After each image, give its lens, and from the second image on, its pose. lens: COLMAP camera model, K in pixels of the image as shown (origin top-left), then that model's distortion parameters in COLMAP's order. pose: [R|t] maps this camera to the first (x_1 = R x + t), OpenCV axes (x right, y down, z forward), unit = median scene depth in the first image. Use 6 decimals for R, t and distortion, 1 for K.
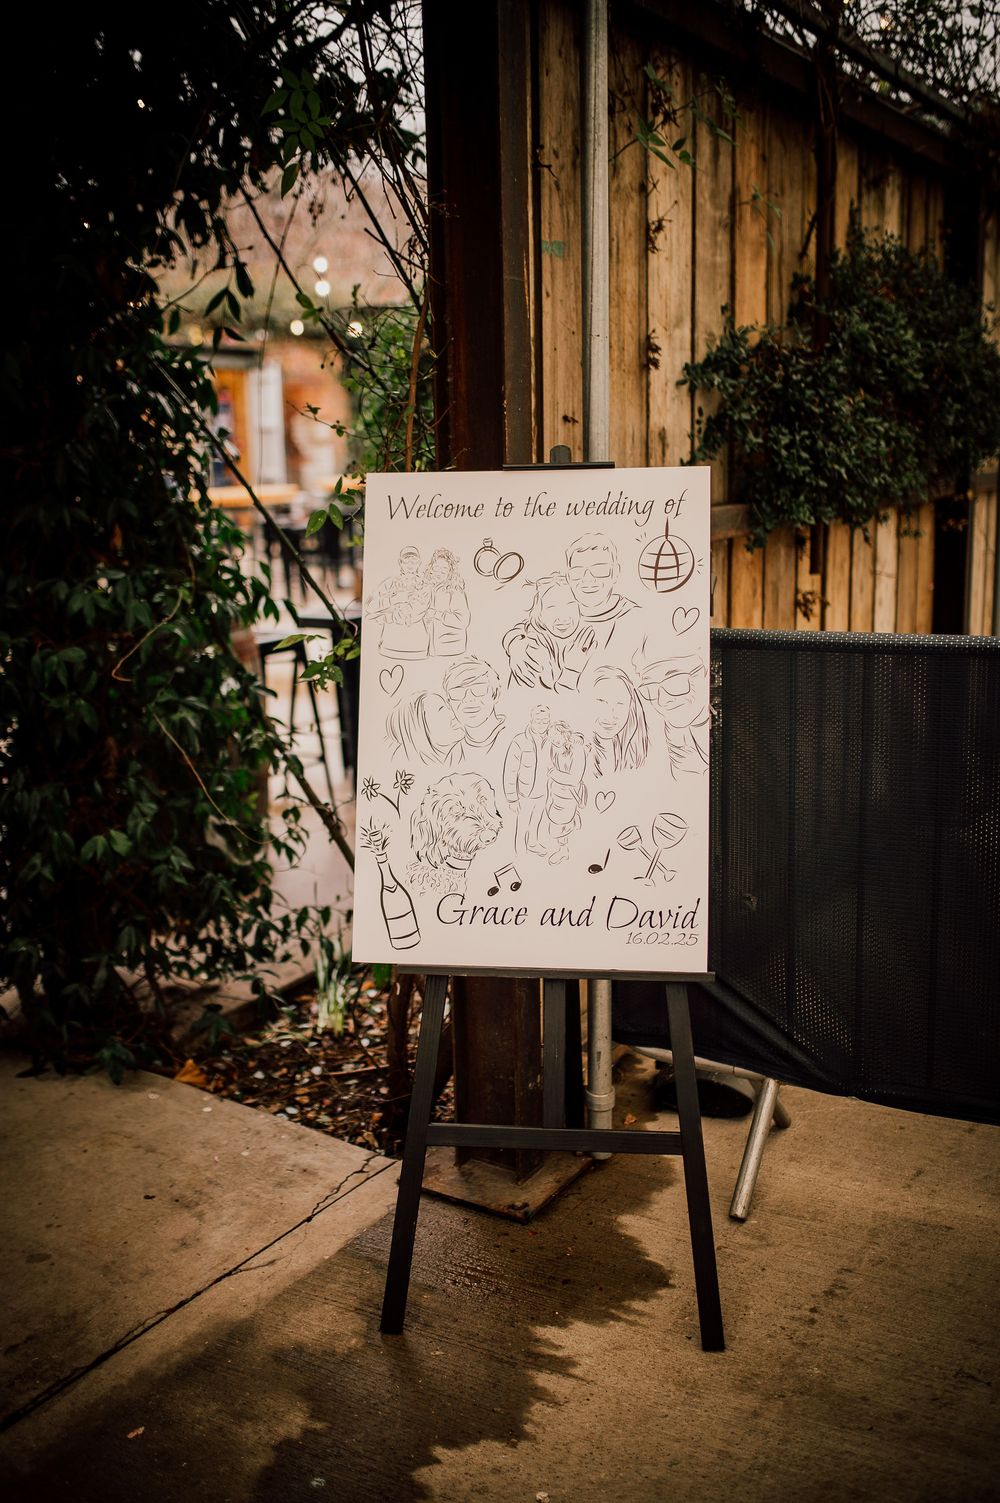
lens RADIAL K [[1459.4, 0, 500.0], [0, 1459.4, 751.5], [0, 0, 1]] dist [-0.063276, 0.137940]
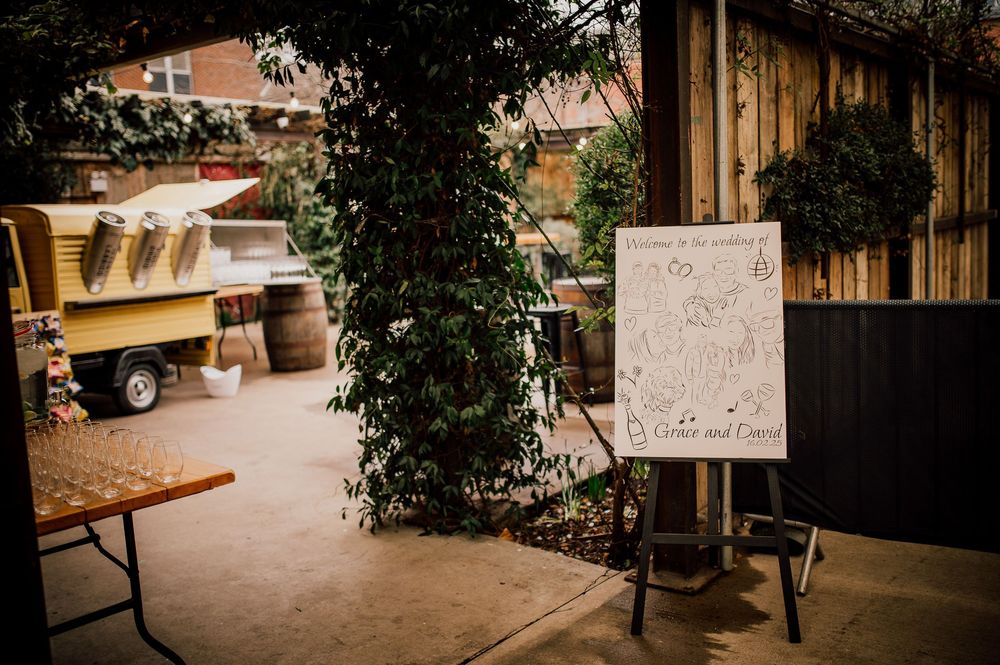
lens RADIAL K [[971.0, 0, 496.7], [0, 971.0, 329.2], [0, 0, 1]] dist [-0.063276, 0.137940]
pose [[0.995186, -0.010519, -0.097439, -0.103708], [0.001643, 0.995874, -0.090731, 0.068965], [0.097992, 0.090134, 0.991097, -0.335407]]
